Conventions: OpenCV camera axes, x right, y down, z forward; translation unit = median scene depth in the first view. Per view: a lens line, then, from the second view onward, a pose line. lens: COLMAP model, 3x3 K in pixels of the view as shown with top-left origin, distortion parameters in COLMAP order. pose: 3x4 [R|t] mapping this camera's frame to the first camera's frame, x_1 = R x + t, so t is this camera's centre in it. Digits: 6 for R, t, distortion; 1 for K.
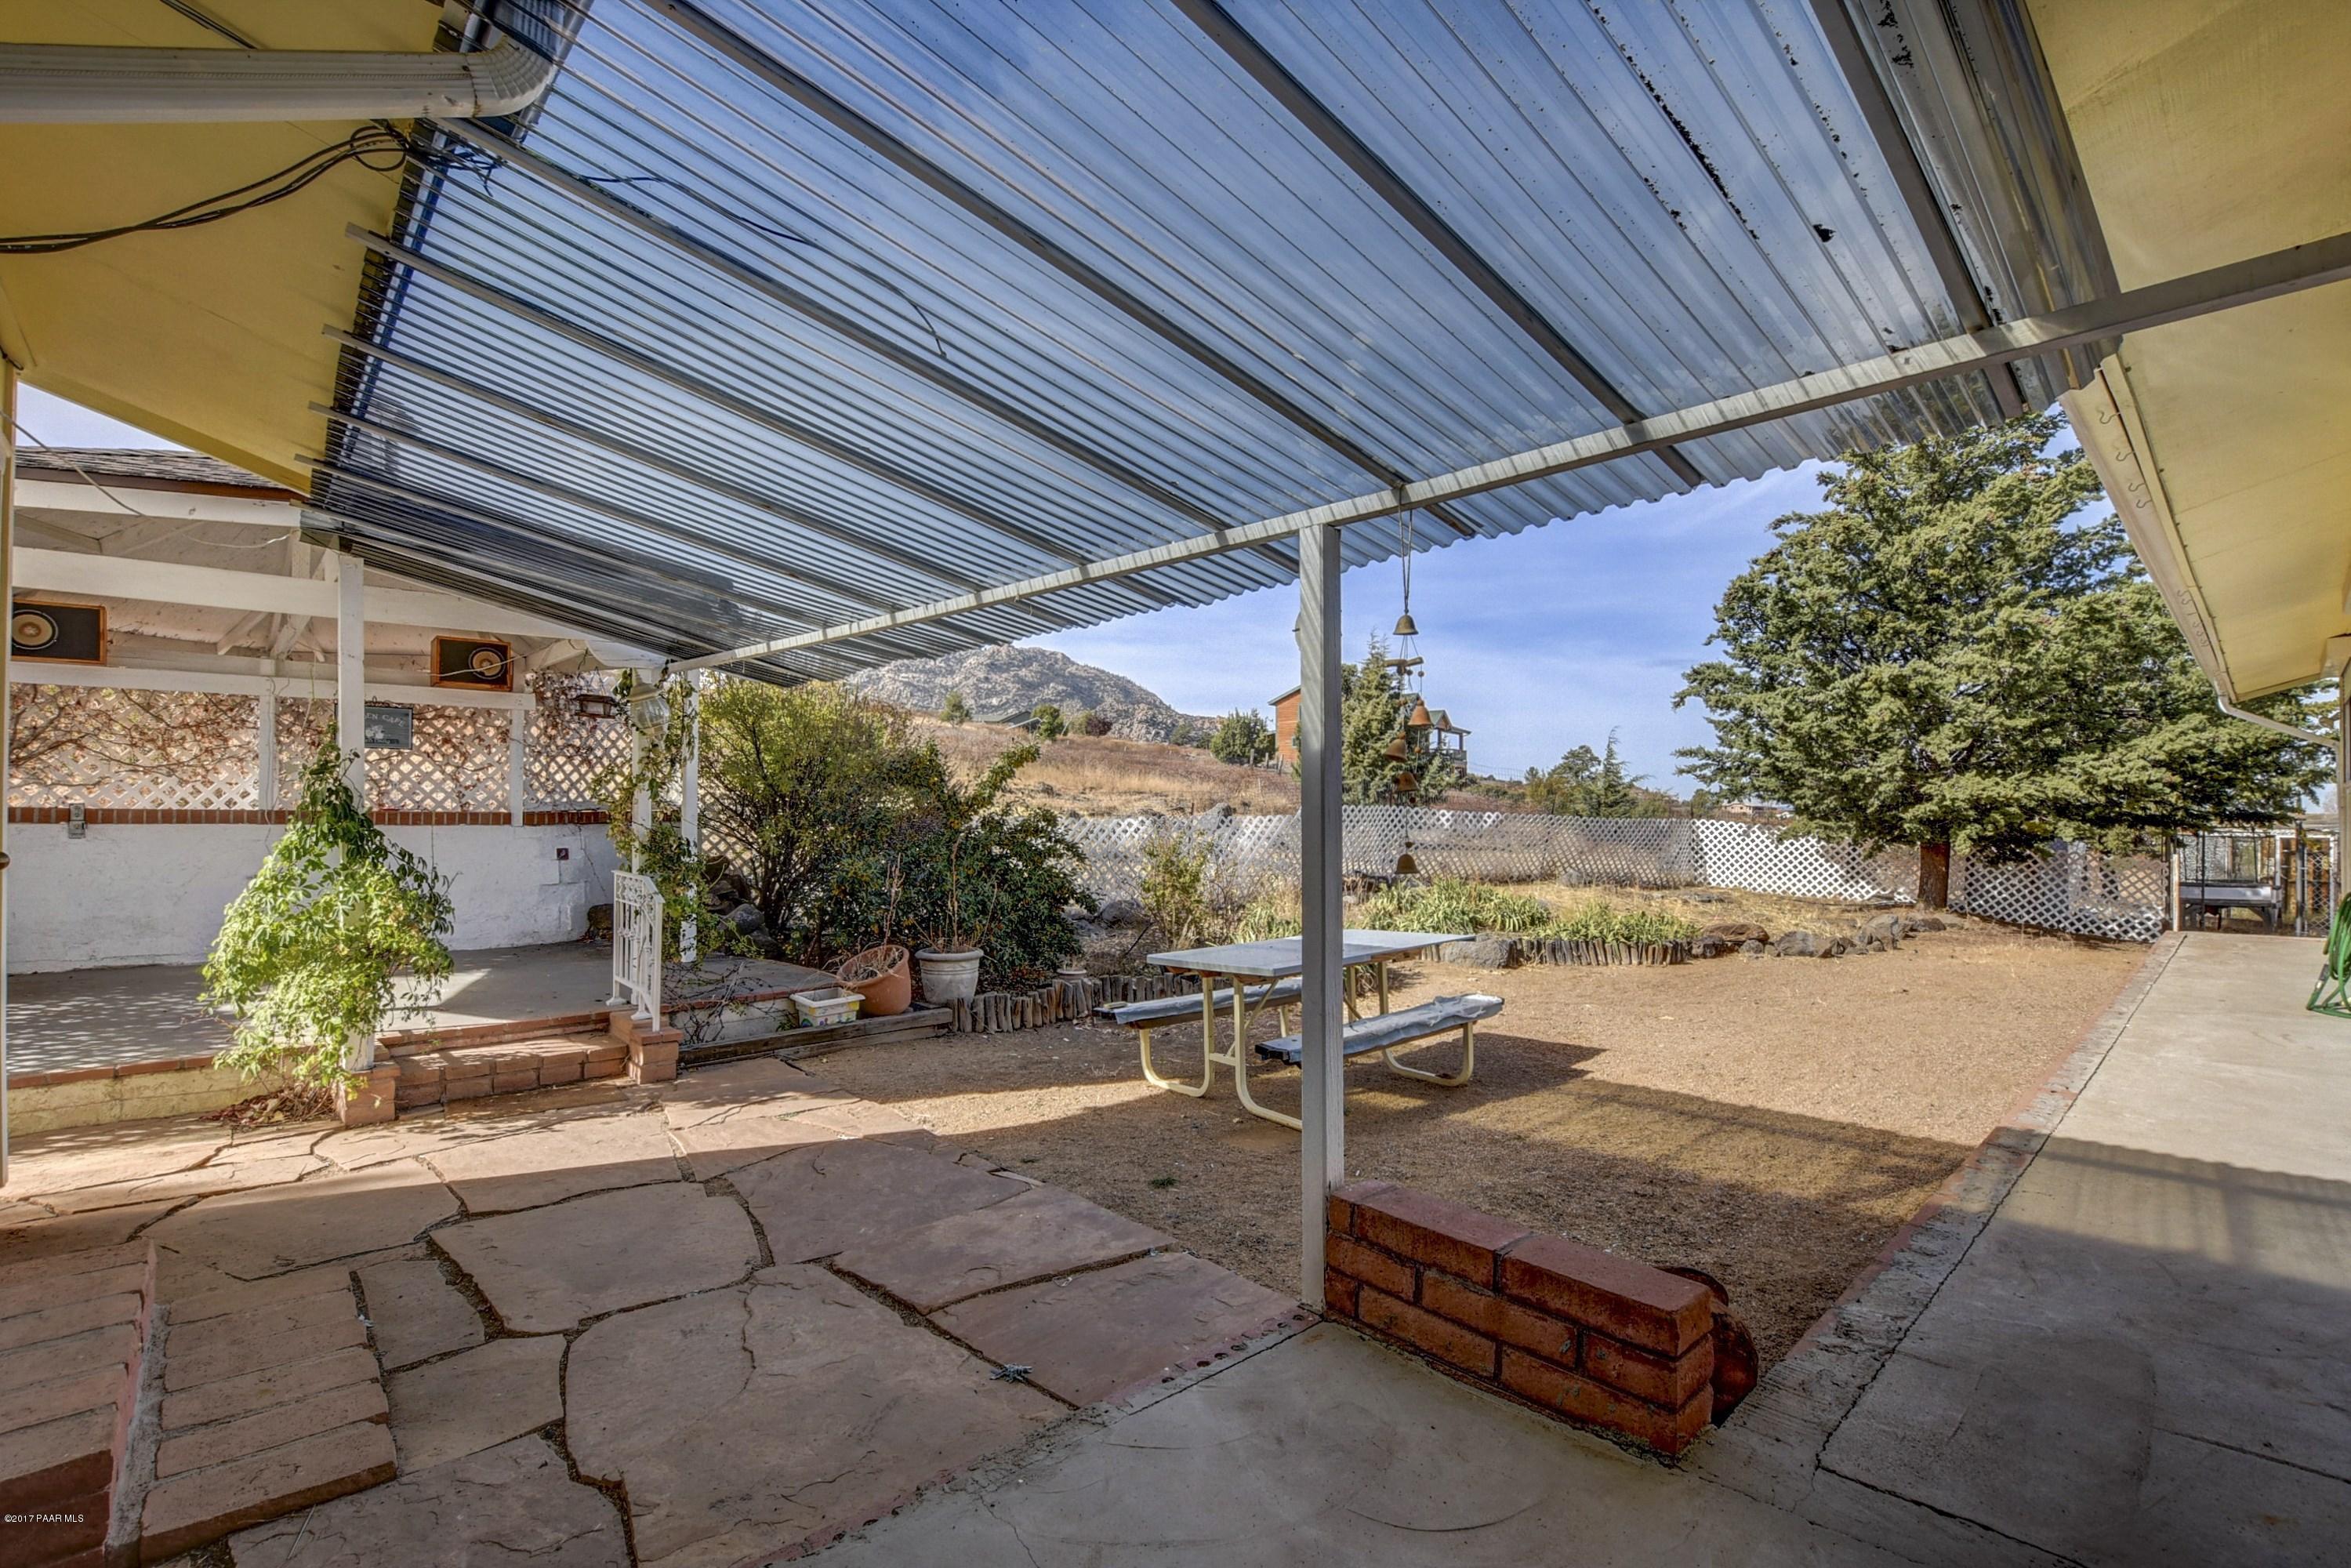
lens RADIAL K [[1051.8, 0, 1175.9], [0, 1051.8, 795.5], [0, 0, 1]] dist [-0.031711, 0.008007]
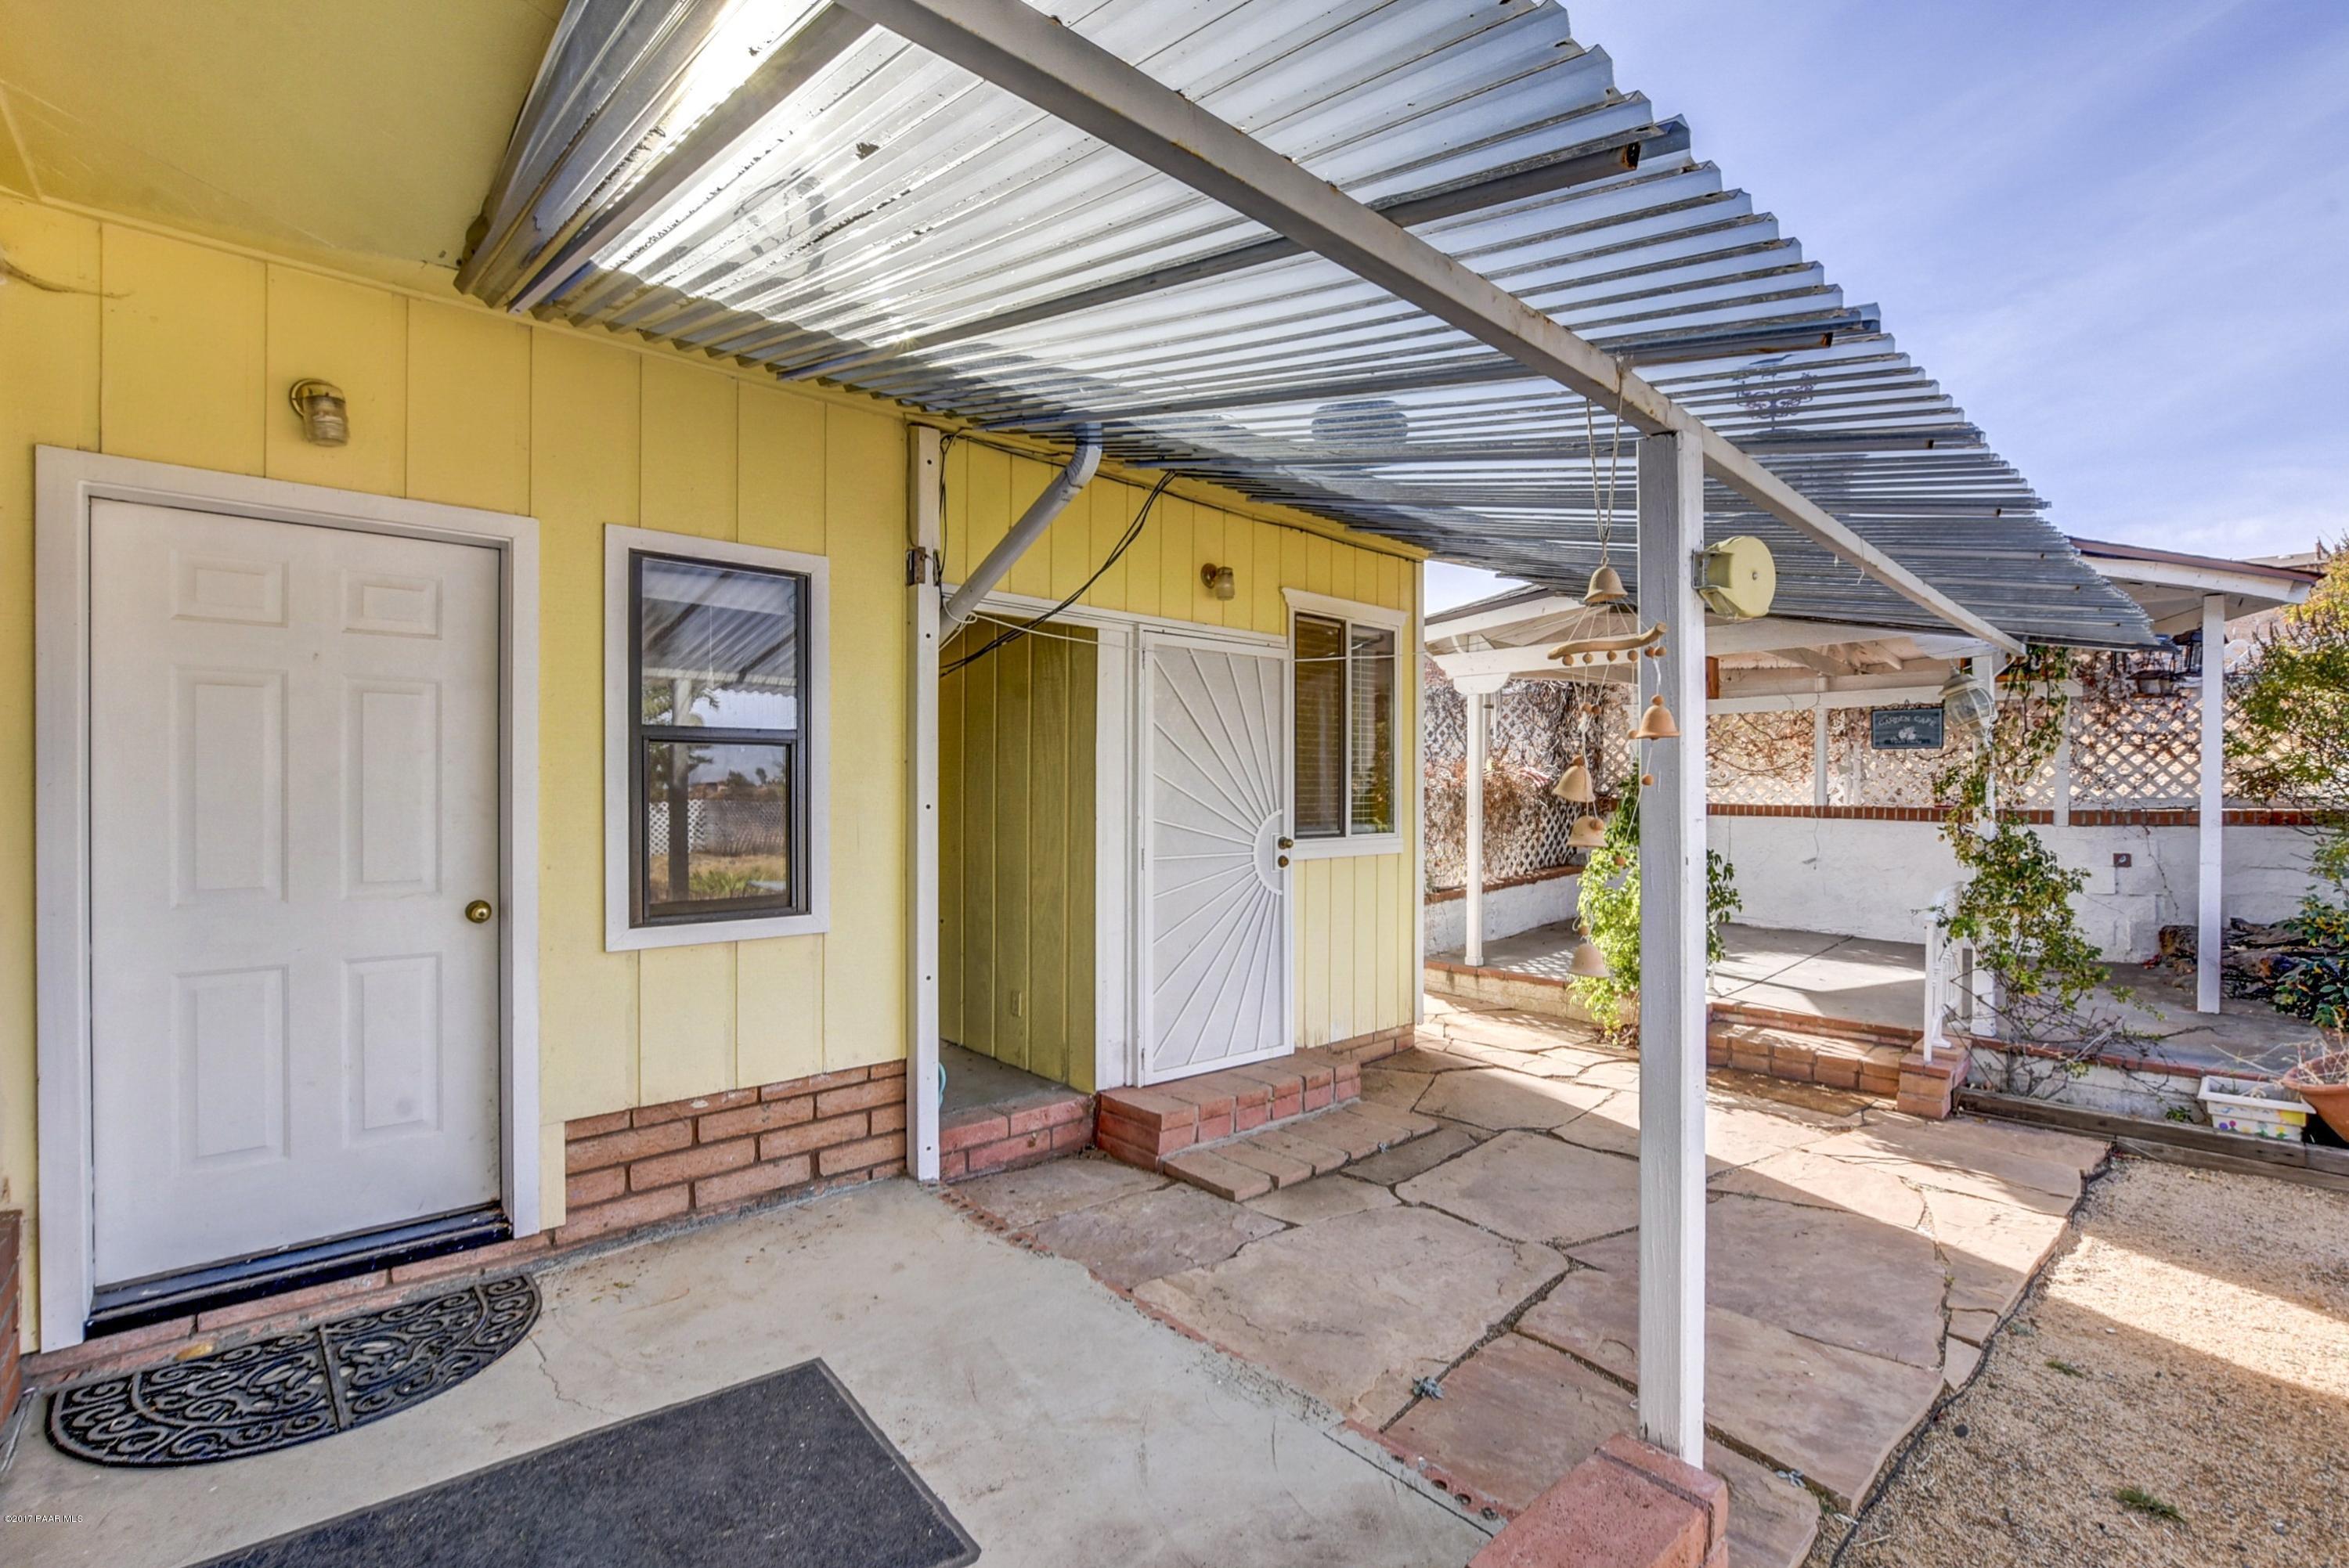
lens RADIAL K [[1050.7, 0, 1174.9], [0, 1050.7, 795.5], [0, 0, 1]] dist [-0.031711, 0.008007]
pose [[-0.012504, 0.005657, -0.999906, 0.322366], [0.013790, 0.999890, 0.005485, -0.014980], [0.999827, -0.013720, -0.012581, 0.286421]]
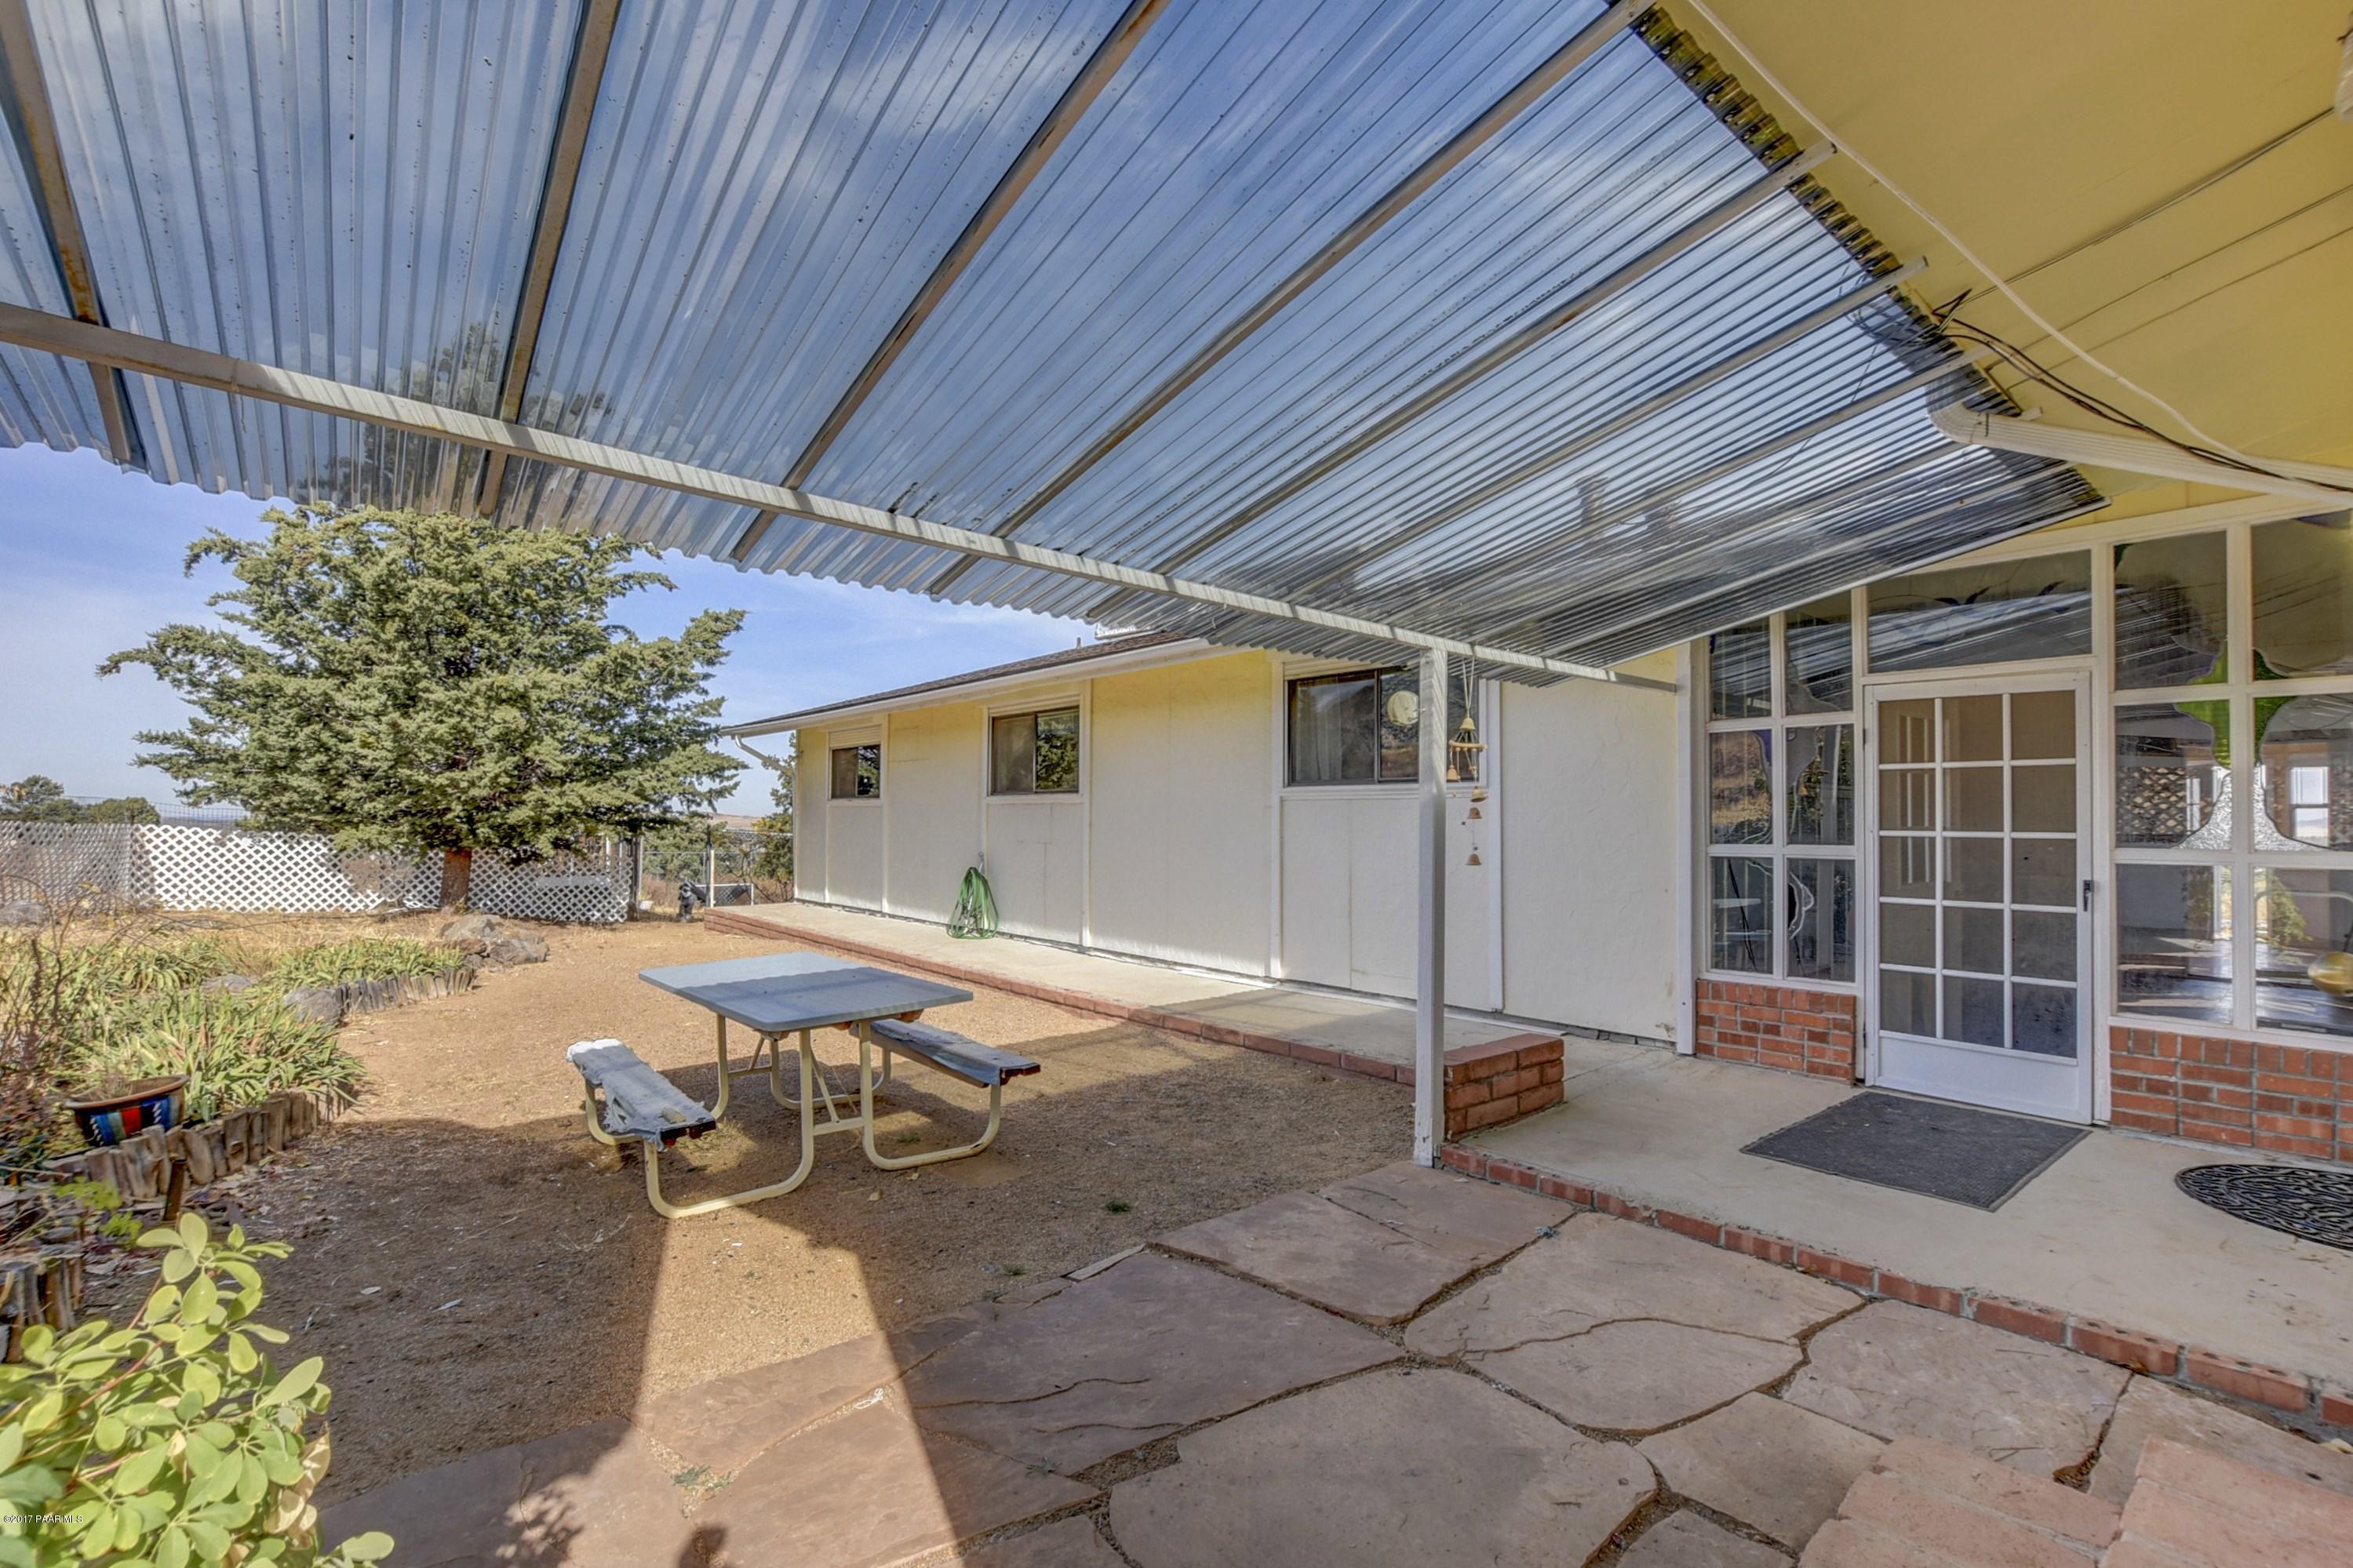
lens RADIAL K [[1052.5, 0, 1176.9], [0, 1052.5, 795.5], [0, 0, 1]] dist [-0.031711, 0.008007]
pose [[0.036345, 0.018009, 0.999177, -0.588275], [-0.019282, 0.999664, -0.017317, 0.000146], [-0.999153, -0.018637, 0.036680, 0.540225]]
